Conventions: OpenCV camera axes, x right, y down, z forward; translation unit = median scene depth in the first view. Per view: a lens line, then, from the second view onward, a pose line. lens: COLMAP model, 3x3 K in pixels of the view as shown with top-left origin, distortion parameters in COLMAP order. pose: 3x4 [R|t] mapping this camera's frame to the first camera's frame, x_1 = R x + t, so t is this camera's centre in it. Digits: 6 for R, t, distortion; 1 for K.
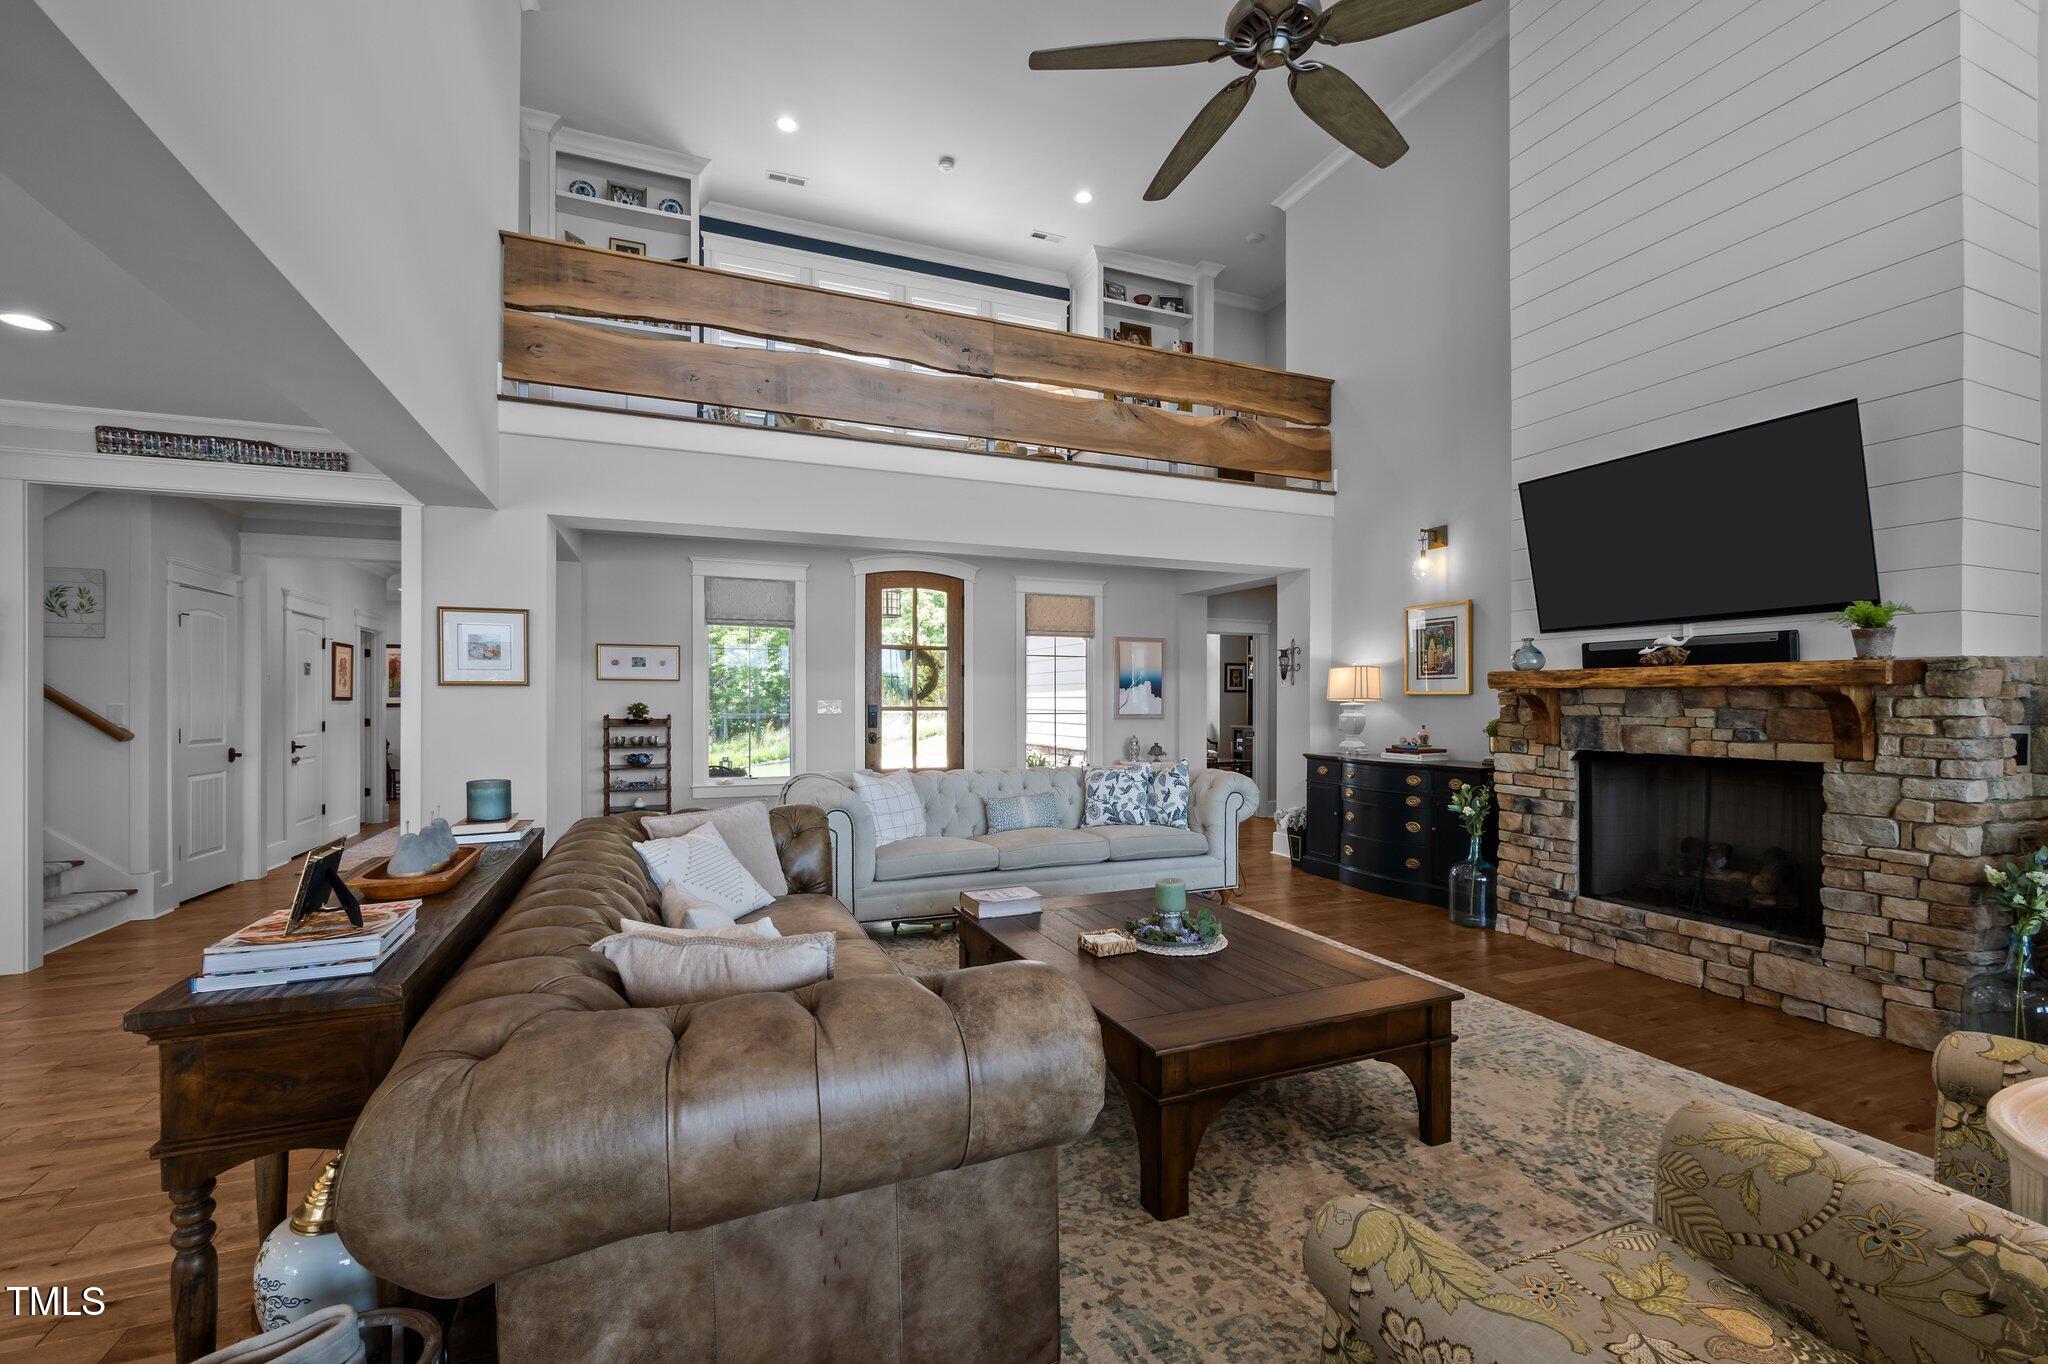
lens RADIAL K [[865.6, 0, 1030.7], [0, 865.6, 702.9], [0, 0, 1]] dist [-0.006192, -0.000333]
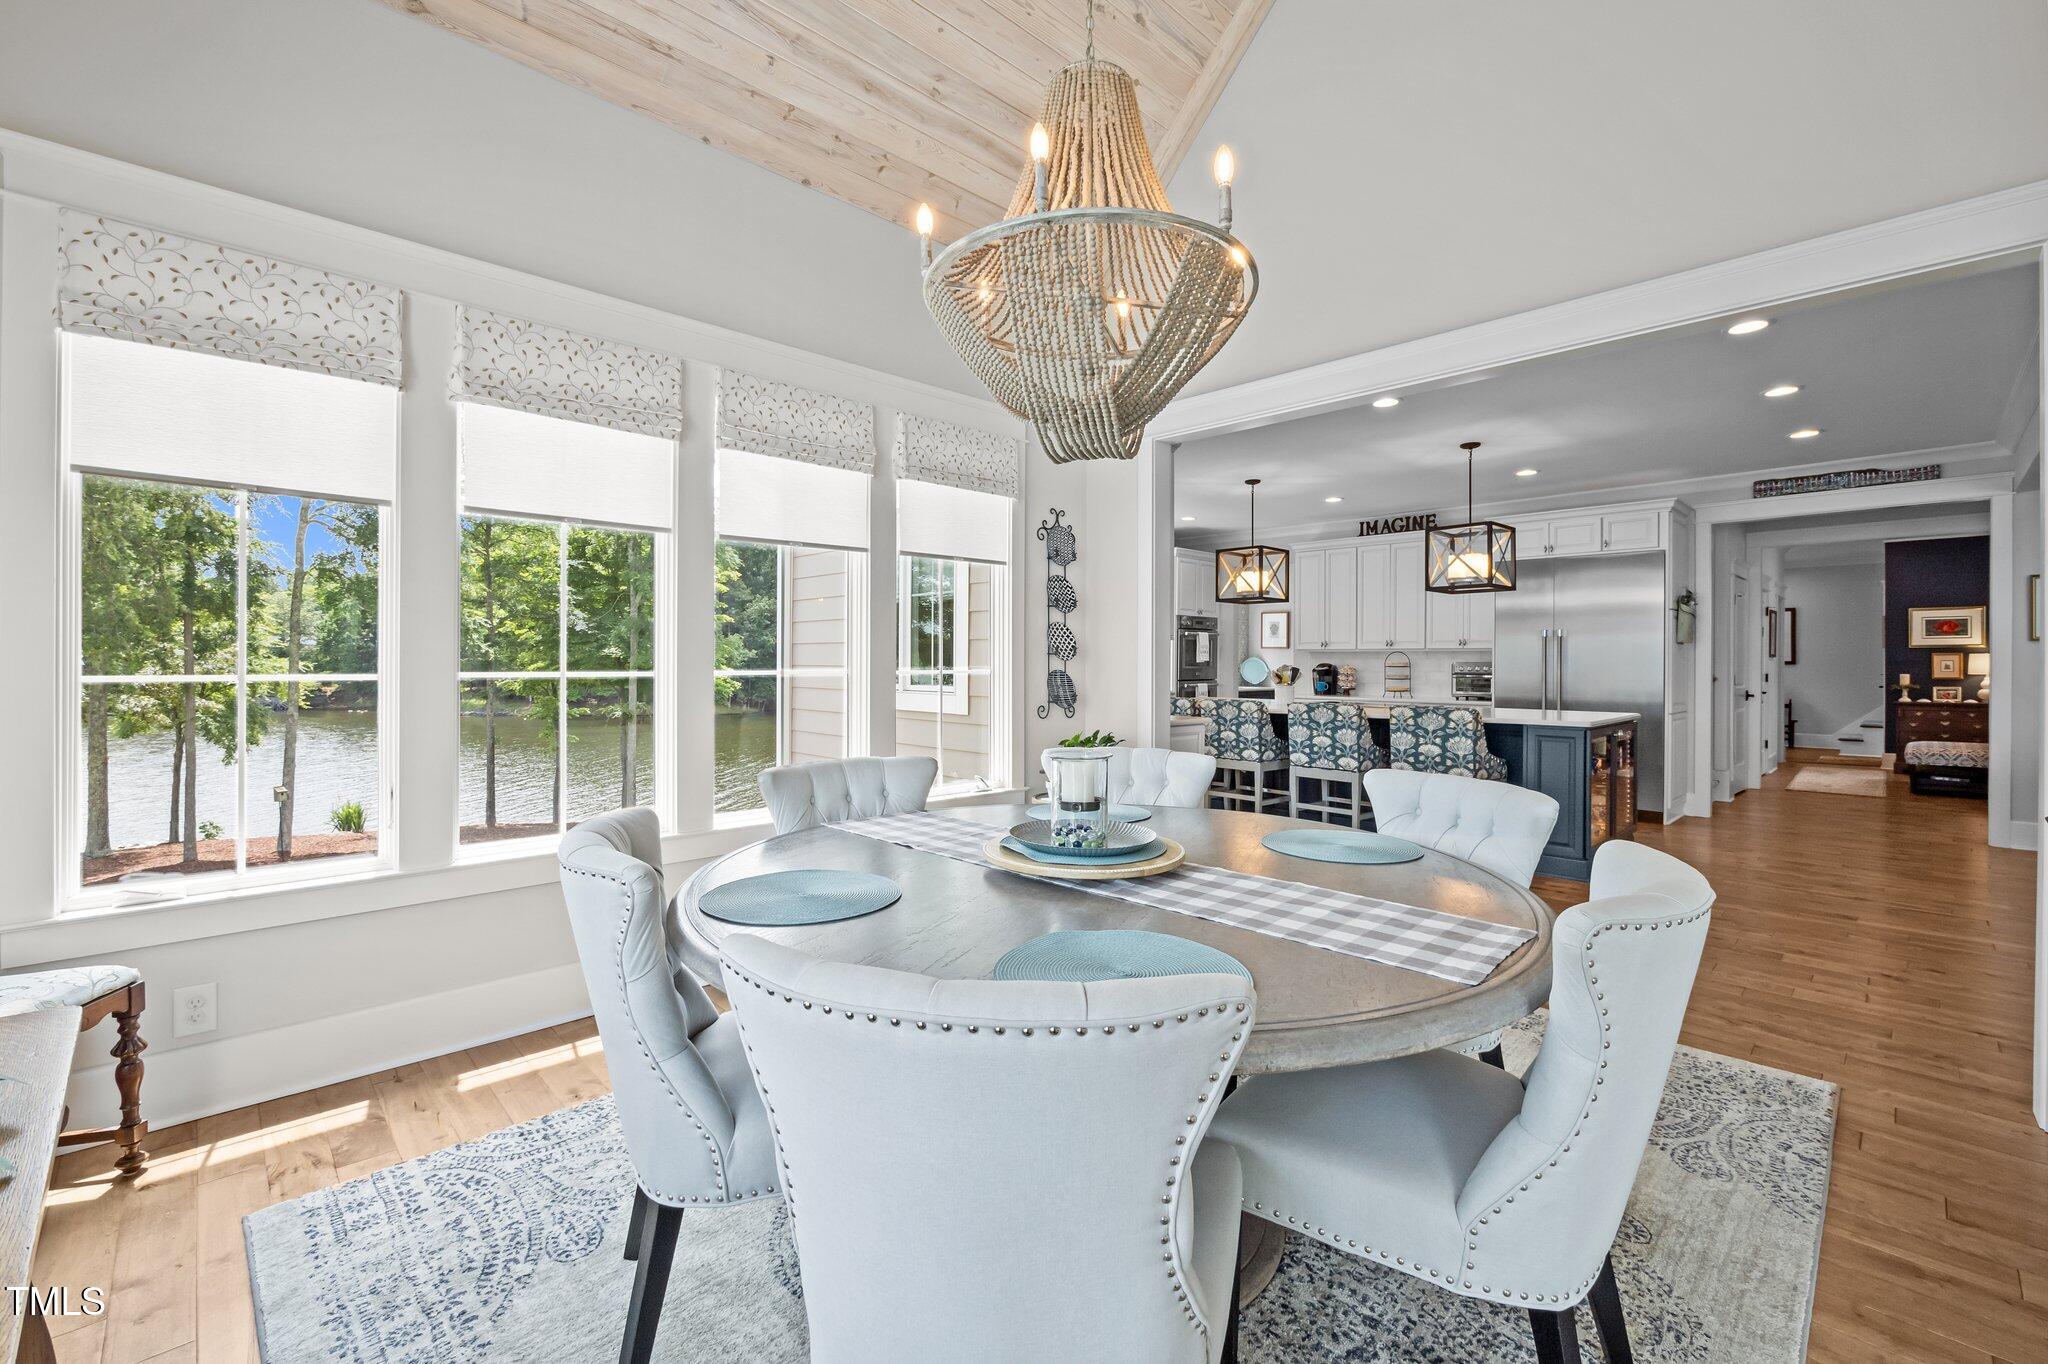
lens RADIAL K [[865.6, 0, 1015.0], [0, 865.6, 662.7], [0, 0, 1]] dist [-0.006192, -0.000333]
pose [[0.367067, 0.001122, -0.930194, -0.089662], [-0.005778, 0.999983, -0.001074, 0.019220], [0.930177, 0.005769, 0.367067, -0.727688]]
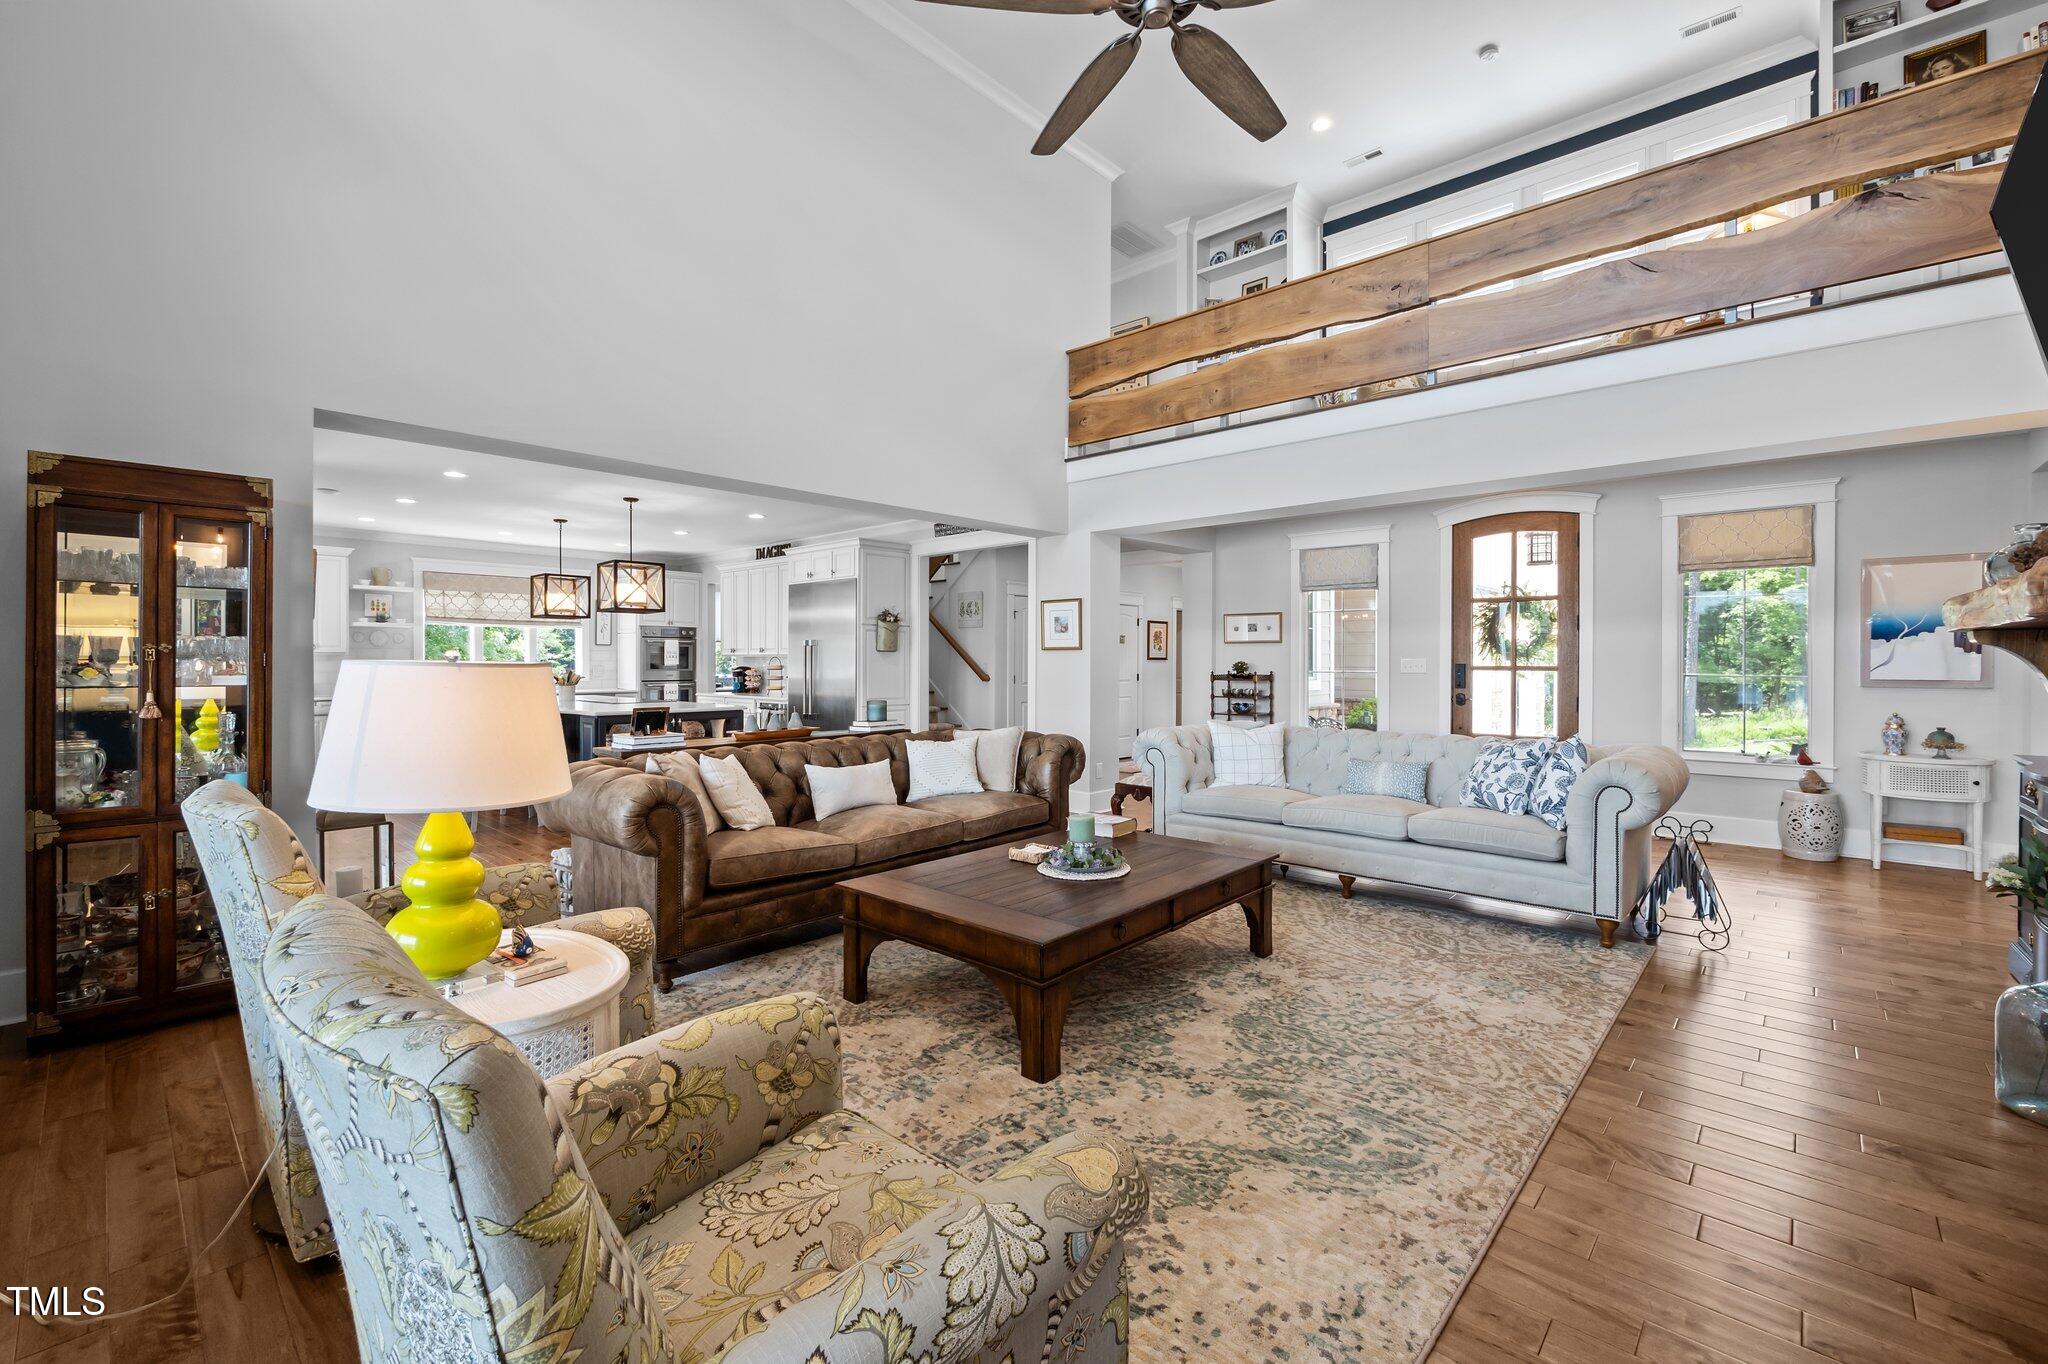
lens RADIAL K [[865.6, 0, 1034.5], [0, 865.6, 670.9], [0, 0, 1]] dist [-0.006192, -0.000333]
pose [[0.424236, 0.010217, -0.905494, 0.740420], [-0.002451, 0.999946, 0.010135, 0.002828], [0.905548, -0.002080, 0.424238, 0.291972]]
